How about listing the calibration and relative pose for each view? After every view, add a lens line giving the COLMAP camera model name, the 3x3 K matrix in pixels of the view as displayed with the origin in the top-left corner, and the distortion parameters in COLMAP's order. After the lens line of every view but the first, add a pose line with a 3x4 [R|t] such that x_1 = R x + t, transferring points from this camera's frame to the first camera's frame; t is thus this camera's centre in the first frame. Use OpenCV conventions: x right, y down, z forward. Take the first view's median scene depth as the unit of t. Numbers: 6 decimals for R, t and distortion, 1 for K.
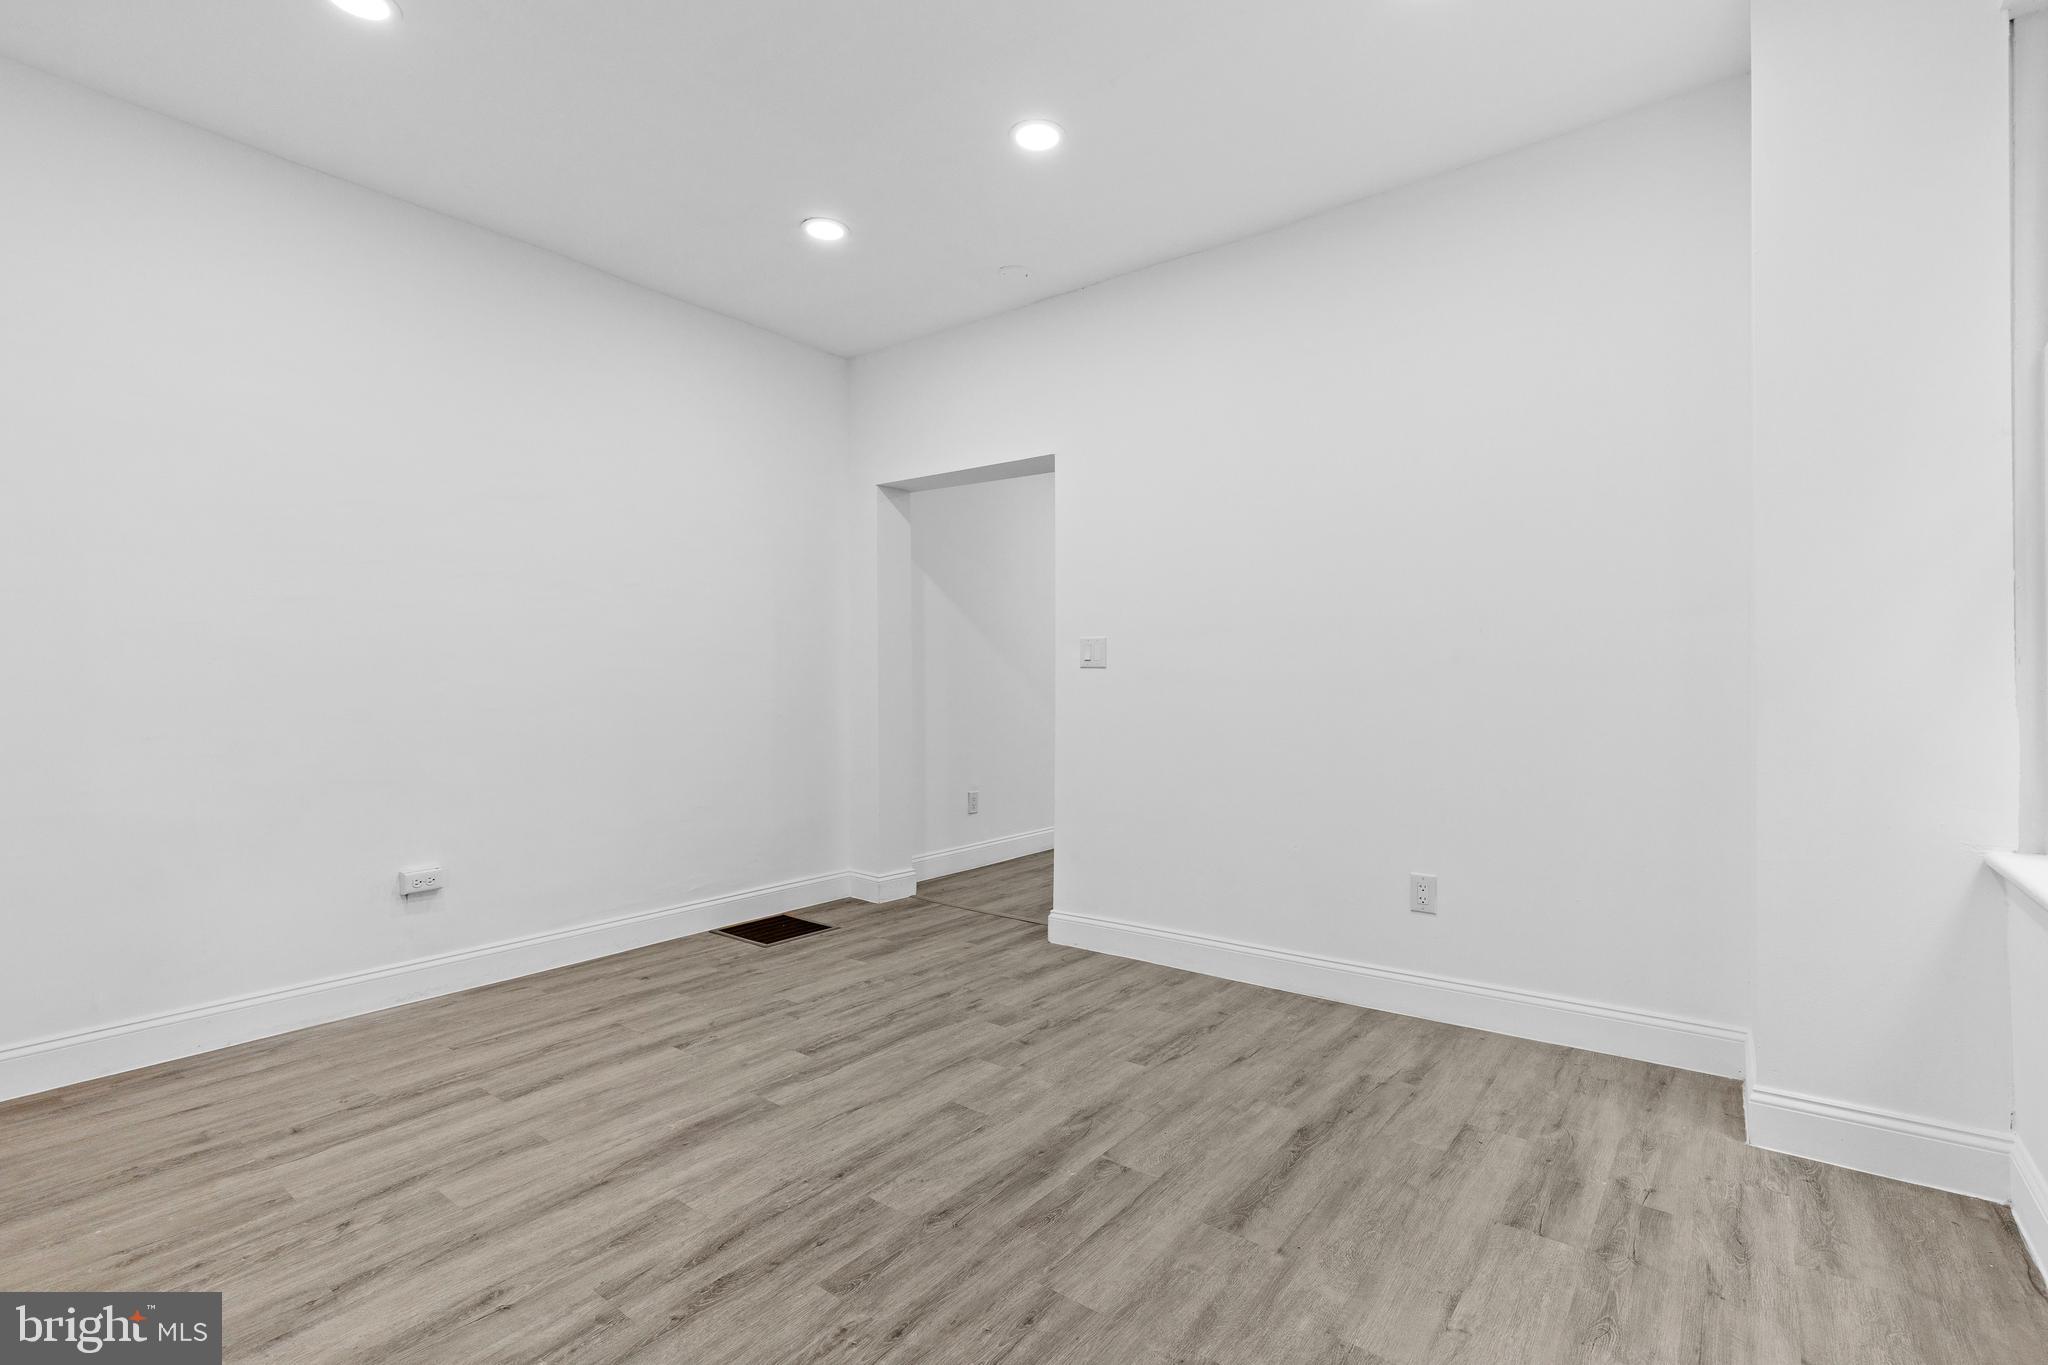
lens RADIAL K [[927.5, 0, 1031.8], [0, 927.5, 685.6], [0, 0, 1]] dist [0.010223, -0.002672]
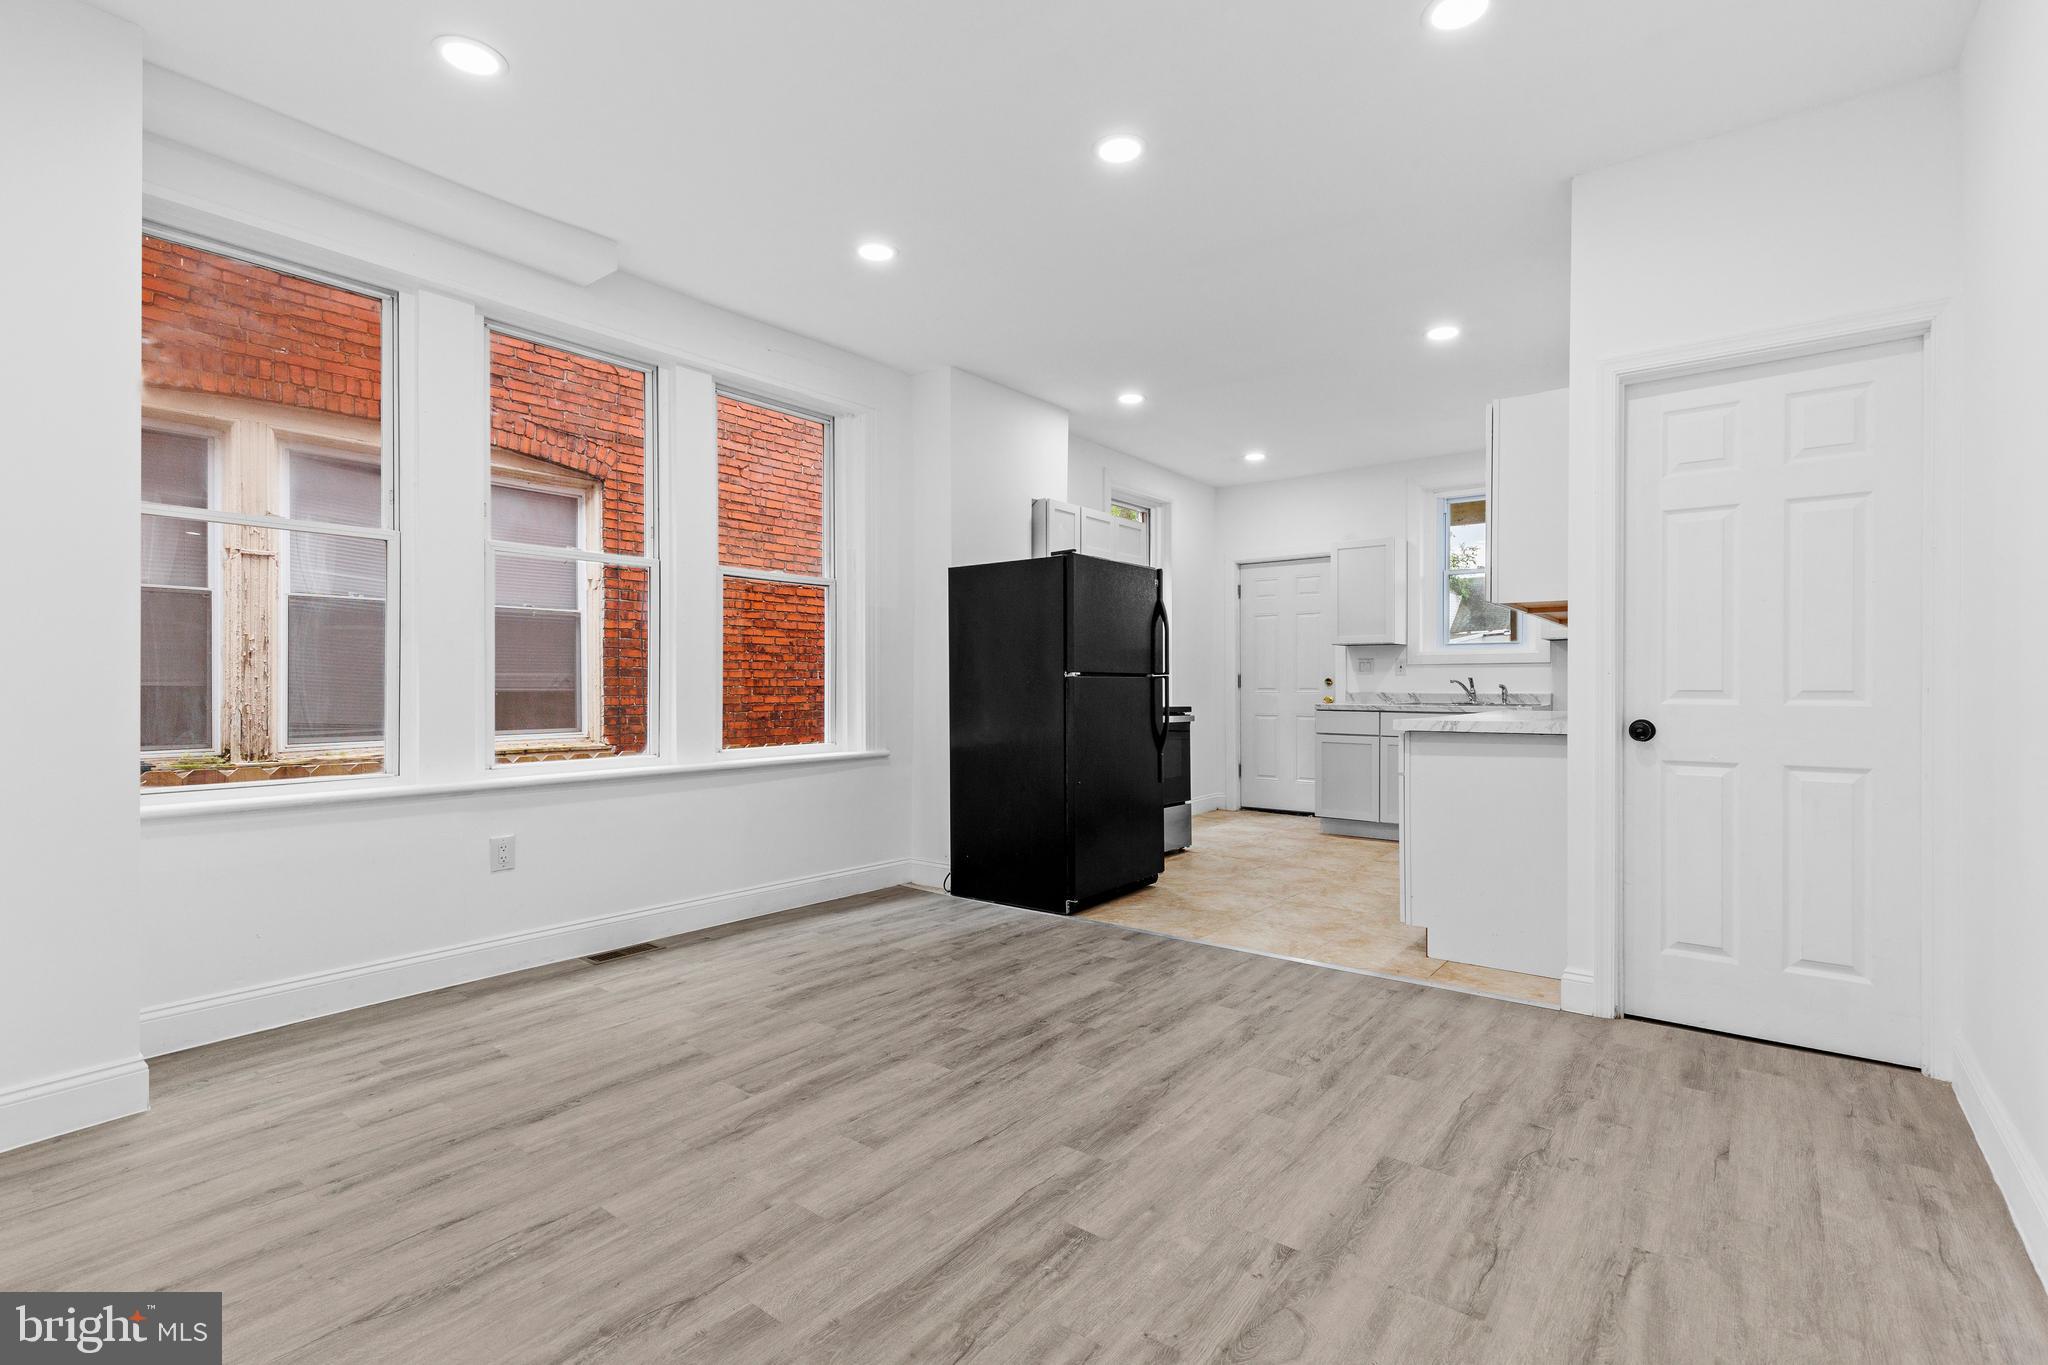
lens RADIAL K [[927.5, 0, 1031.1], [0, 927.5, 689.2], [0, 0, 1]] dist [0.010223, -0.002672]
pose [[-0.999985, 0.005517, 0.000174, -0.226534], [0.005518, 0.999952, 0.008114, -0.001439], [-0.000129, 0.008115, -0.999967, 1.793462]]
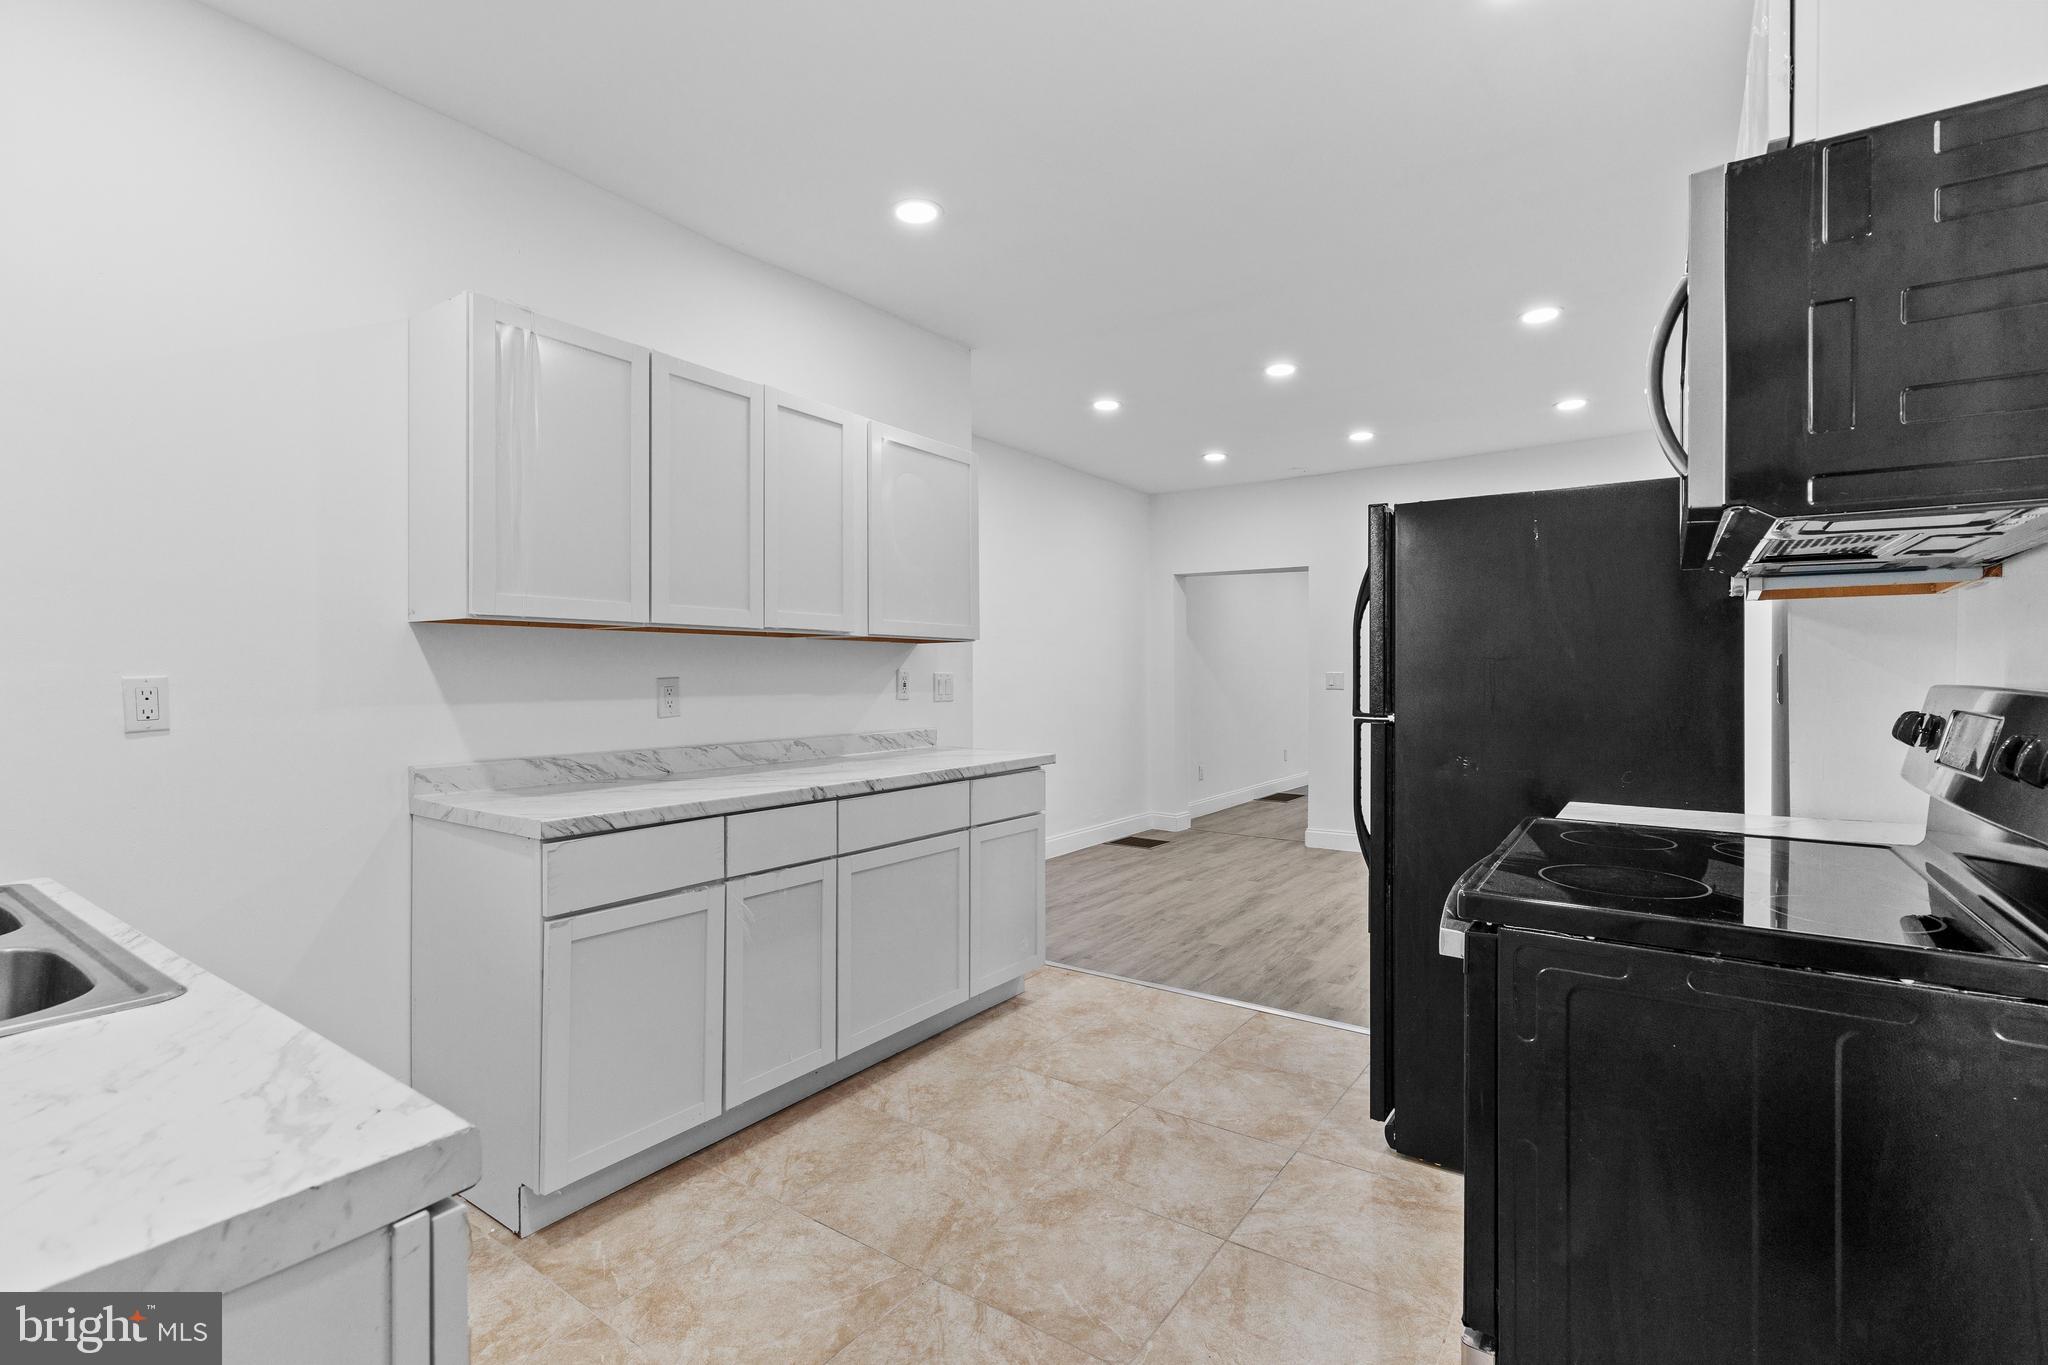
lens RADIAL K [[927.5, 0, 1030.9], [0, 927.5, 665.1], [0, 0, 1]] dist [0.010223, -0.002672]
pose [[0.998819, 0.001181, 0.048563, -0.905730], [-0.000303, 0.999836, -0.018085, -0.051154], [-0.048577, 0.018049, 0.998656, -1.125601]]
